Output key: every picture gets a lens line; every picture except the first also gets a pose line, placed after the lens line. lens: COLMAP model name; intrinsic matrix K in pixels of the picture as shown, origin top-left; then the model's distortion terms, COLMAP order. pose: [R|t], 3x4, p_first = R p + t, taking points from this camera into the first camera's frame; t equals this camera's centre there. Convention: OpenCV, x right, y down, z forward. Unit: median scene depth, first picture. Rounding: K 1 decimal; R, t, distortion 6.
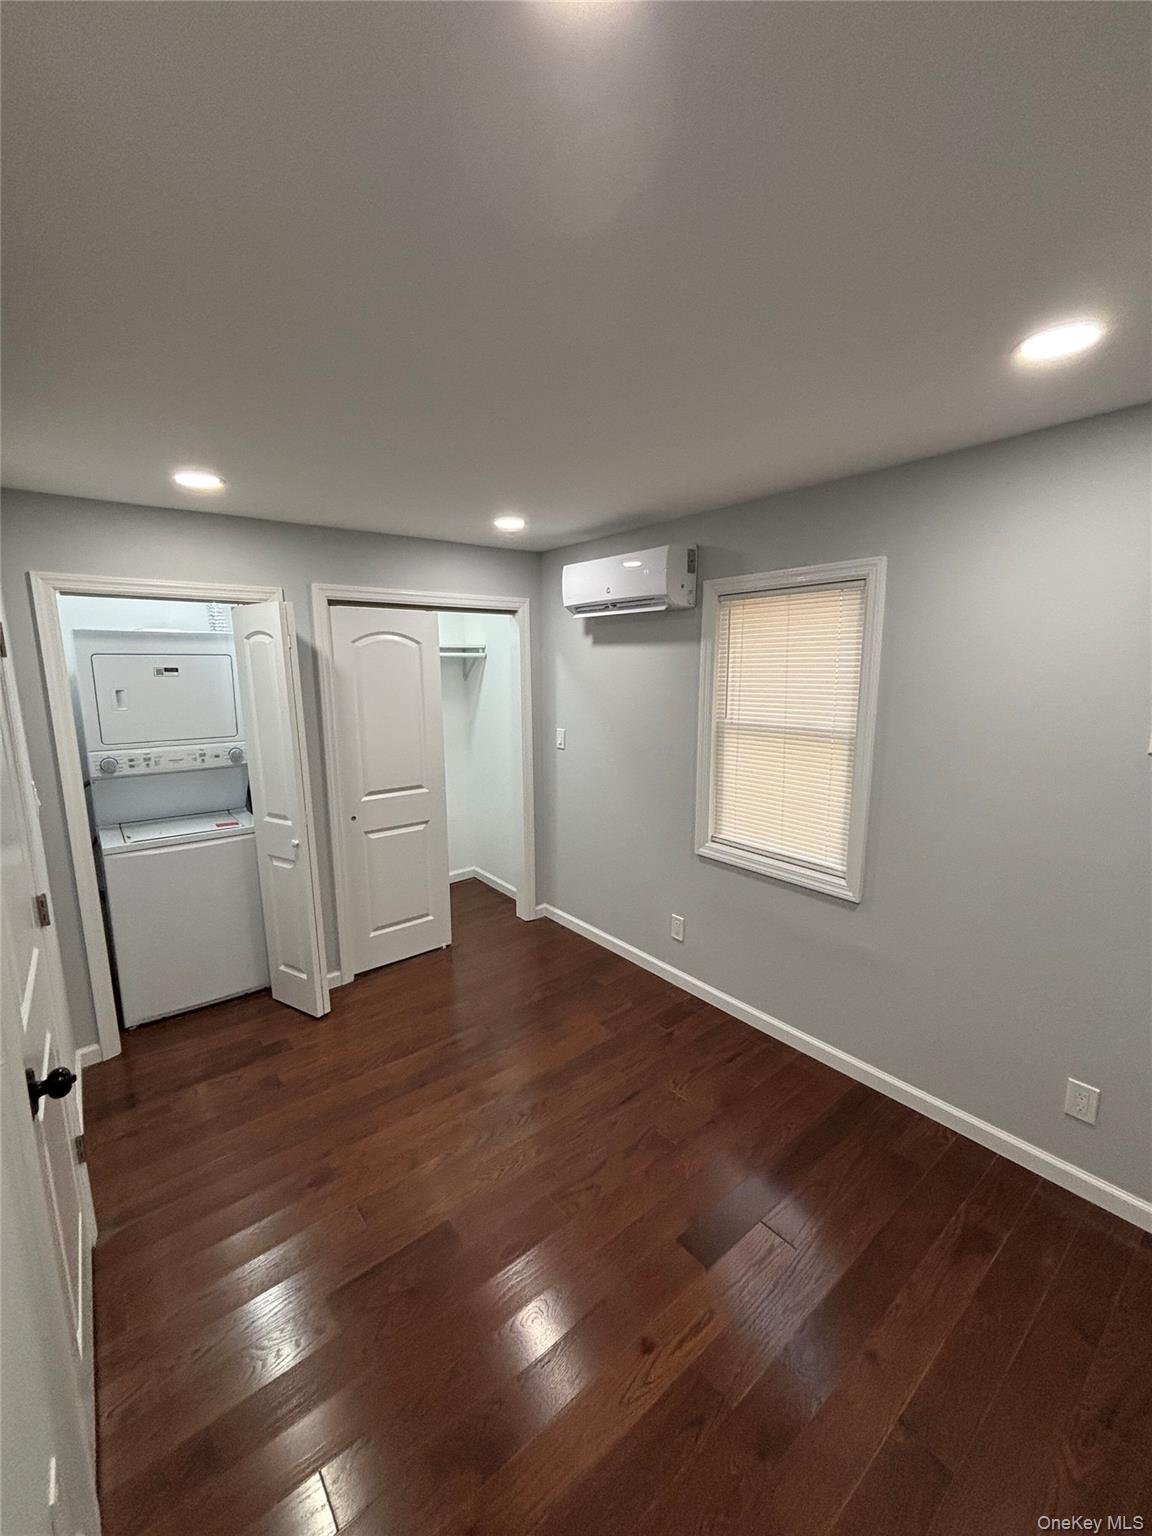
lens RADIAL K [[618.7, 0, 574.4], [0, 618.7, 771.0], [0, 0, 1]] dist [-0.000766, -0.000166]
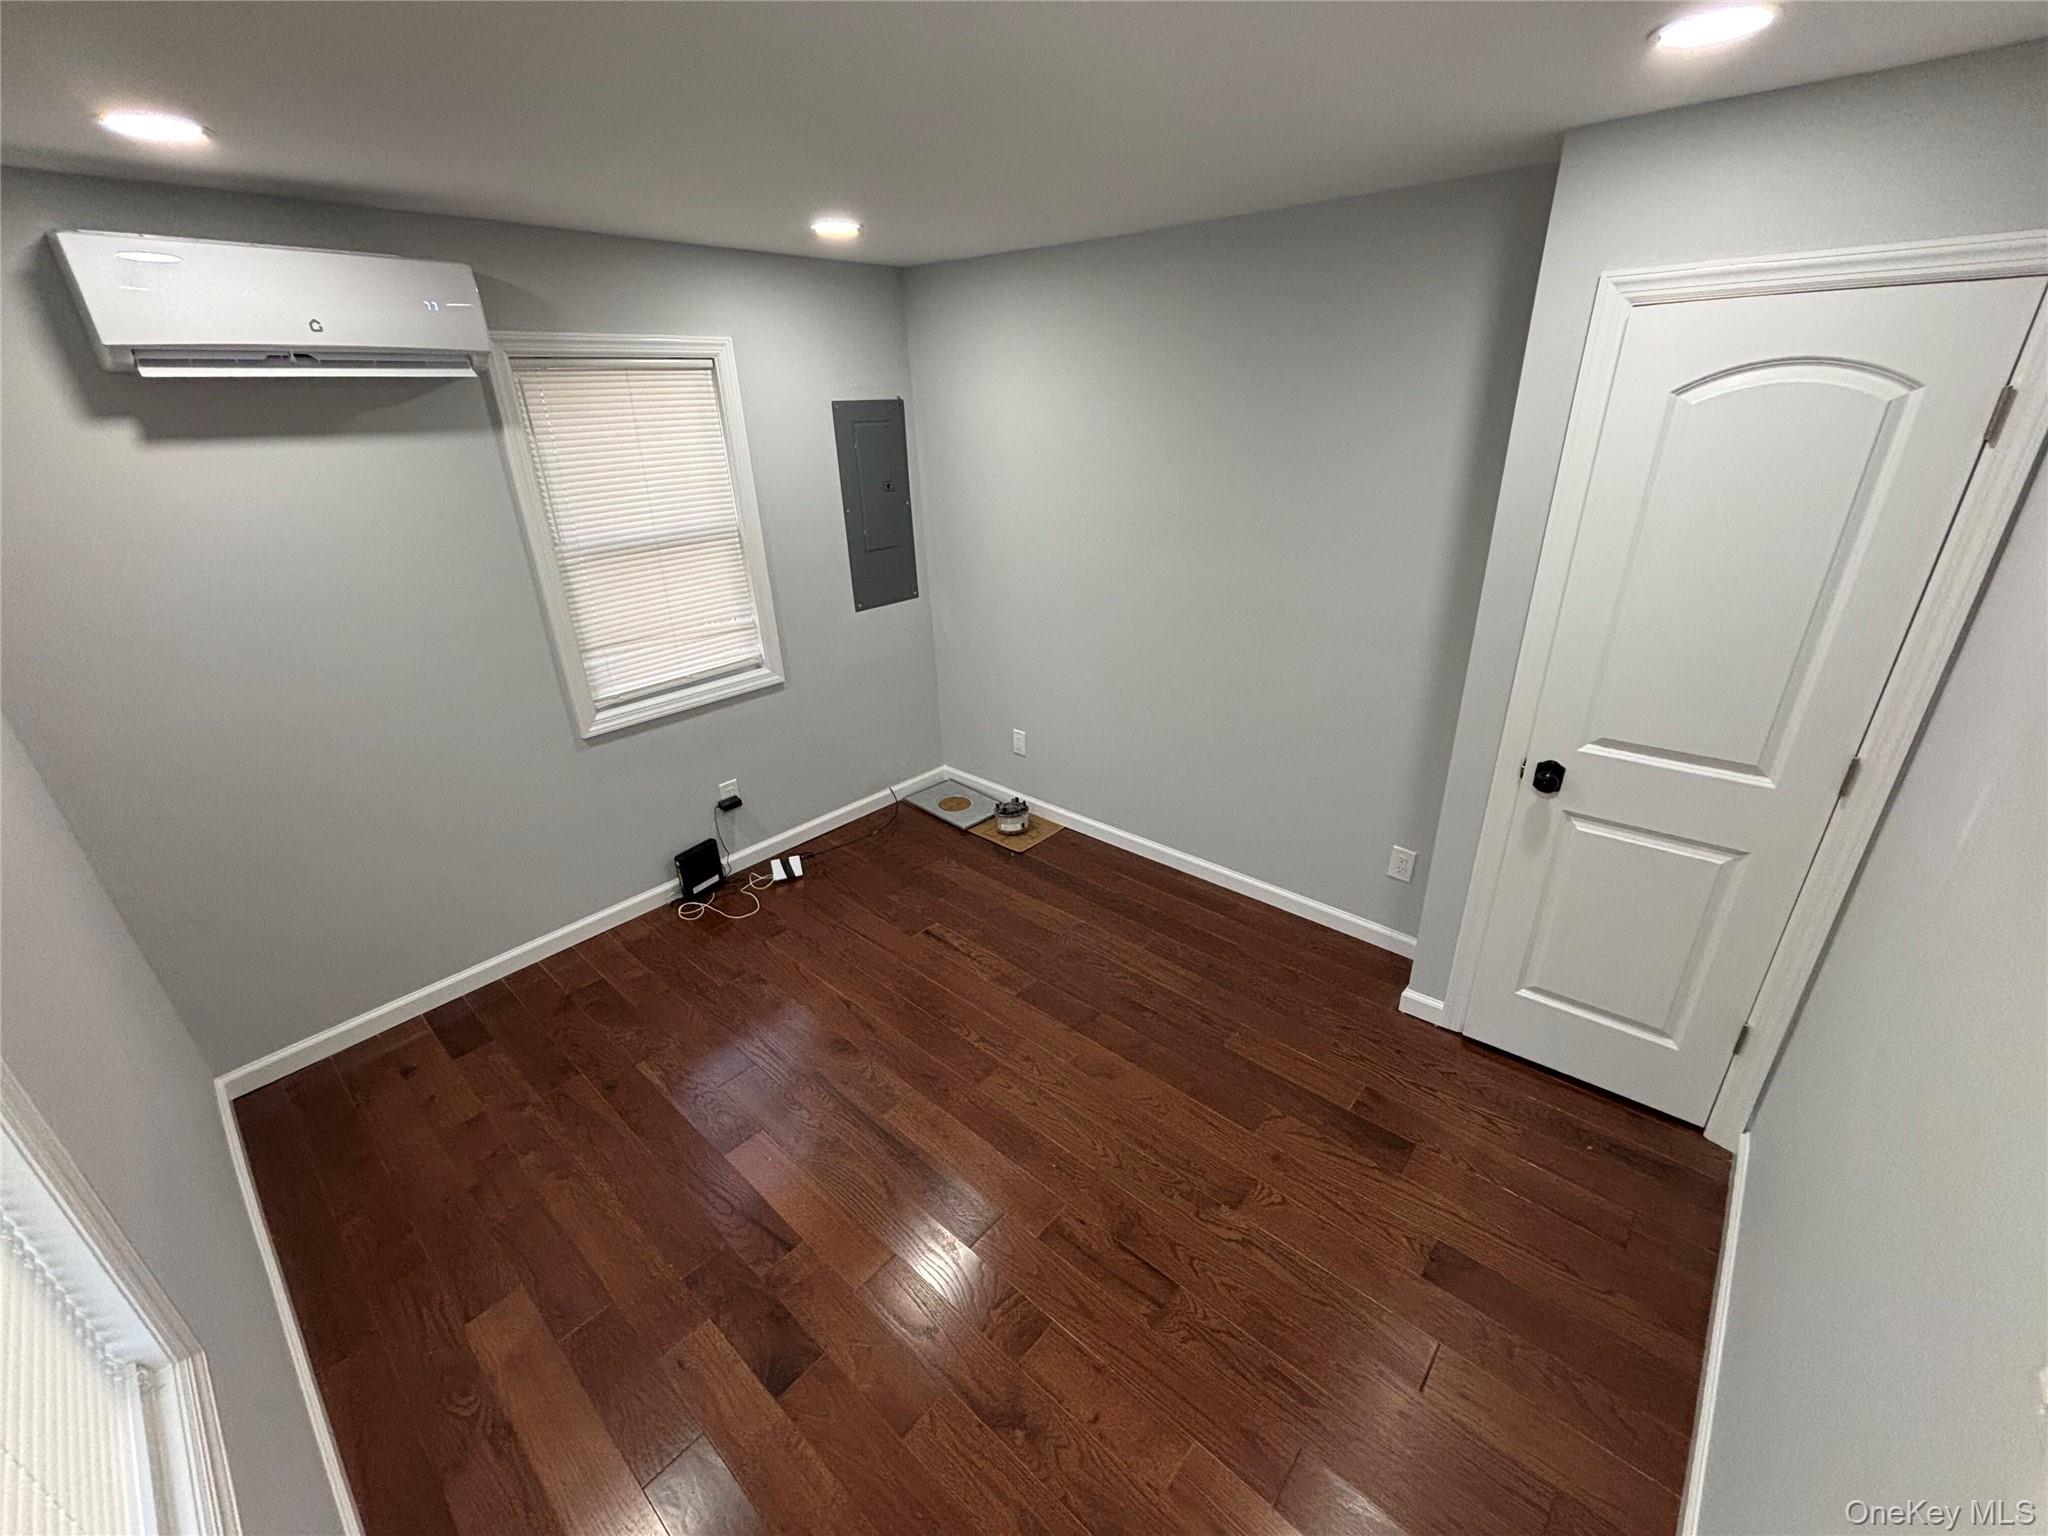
lens RADIAL K [[825.0, 0, 1018.0], [0, 825.0, 766.7], [0, 0, 1]] dist [-0.000766, -0.000166]
pose [[-0.162334, -0.403280, 0.900563, -0.888801], [0.184495, 0.884168, 0.429195, -0.183505], [-0.969334, 0.235822, -0.069127, 0.671787]]
